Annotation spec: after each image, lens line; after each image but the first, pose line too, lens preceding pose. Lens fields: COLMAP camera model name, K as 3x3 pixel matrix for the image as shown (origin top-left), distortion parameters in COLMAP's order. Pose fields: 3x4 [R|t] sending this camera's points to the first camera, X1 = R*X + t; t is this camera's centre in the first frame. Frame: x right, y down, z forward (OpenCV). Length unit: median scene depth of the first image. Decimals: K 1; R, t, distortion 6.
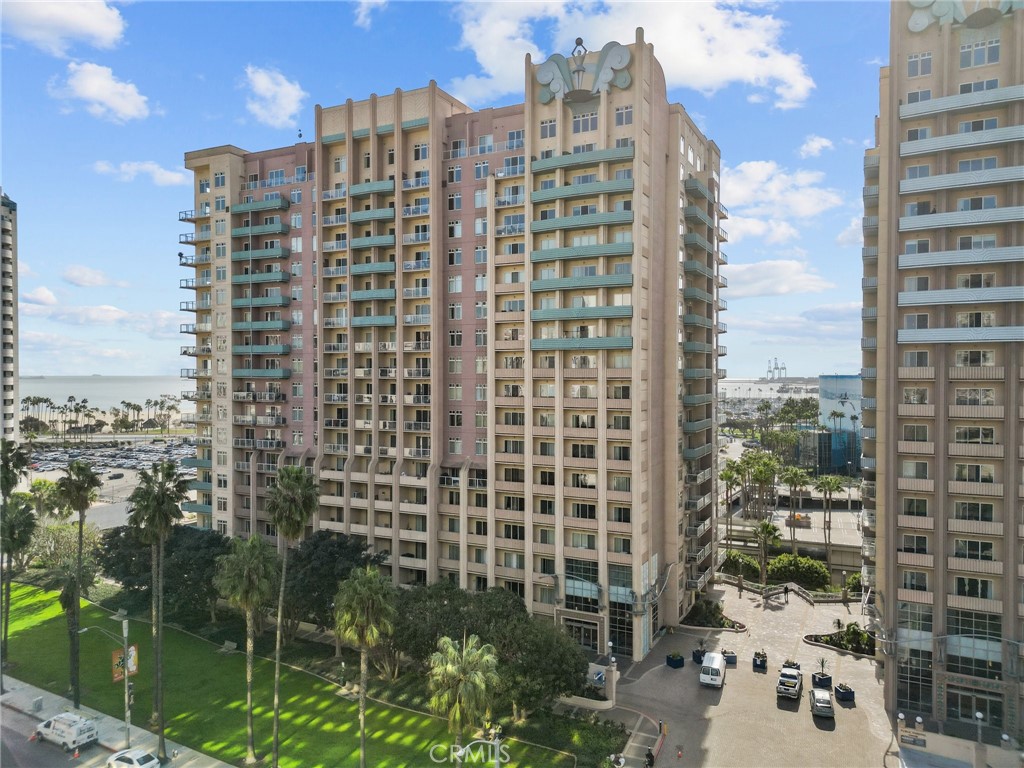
lens RADIAL K [[710.6, 0, 511.8], [0, 710.6, 380.7], [0, 0, 1]] dist [0.068895, -0.067064]
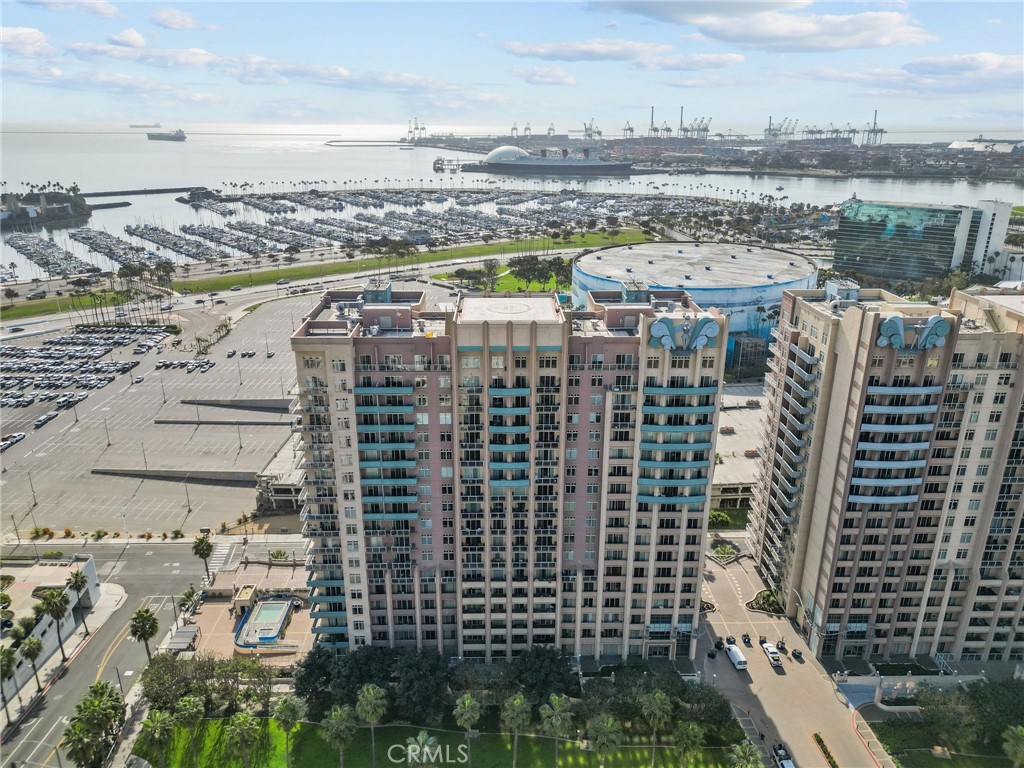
lens RADIAL K [[710.6, 0, 511.8], [0, 710.6, 380.7], [0, 0, 1]] dist [0.068895, -0.067064]
pose [[0.886716, -0.152846, 0.436317, -0.847085], [0.006360, 0.947711, 0.319068, -0.789373], [-0.462270, -0.280147, 0.841322, -0.086305]]
